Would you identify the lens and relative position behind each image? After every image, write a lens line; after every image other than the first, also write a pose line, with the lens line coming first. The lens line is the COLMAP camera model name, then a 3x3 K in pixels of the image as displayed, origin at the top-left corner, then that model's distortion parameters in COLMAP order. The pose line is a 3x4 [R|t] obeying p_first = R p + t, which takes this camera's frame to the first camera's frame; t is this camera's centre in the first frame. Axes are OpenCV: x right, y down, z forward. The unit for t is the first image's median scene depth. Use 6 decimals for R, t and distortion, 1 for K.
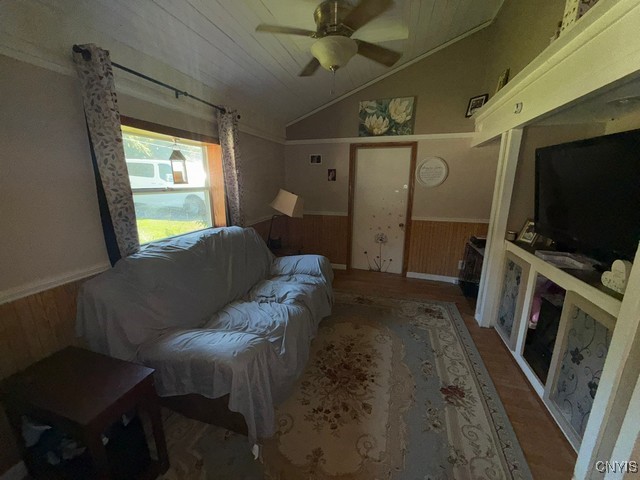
lens RADIAL K [[254.1, 0, 319.7], [0, 254.1, 240.8], [0, 0, 1]] dist [-0.000319, 0.000404]
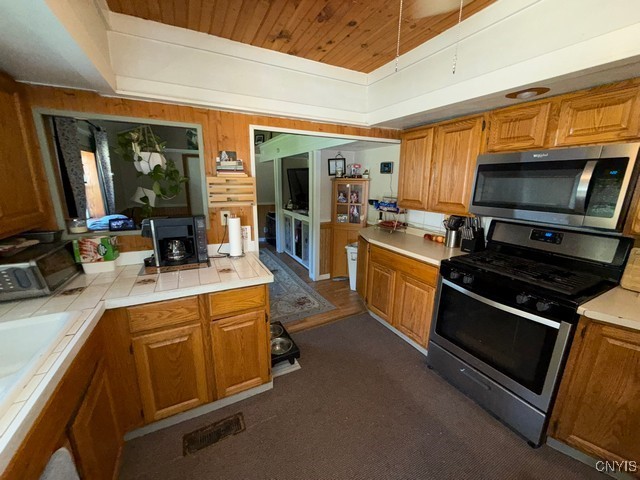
lens RADIAL K [[254.1, 0, 320.2], [0, 254.1, 240.7], [0, 0, 1]] dist [-0.000319, 0.000404]
pose [[0.716827, -0.151257, 0.680647, -0.548500], [0.144043, 0.987253, 0.067694, 0.157181], [-0.682210, 0.049517, 0.729477, -0.775134]]
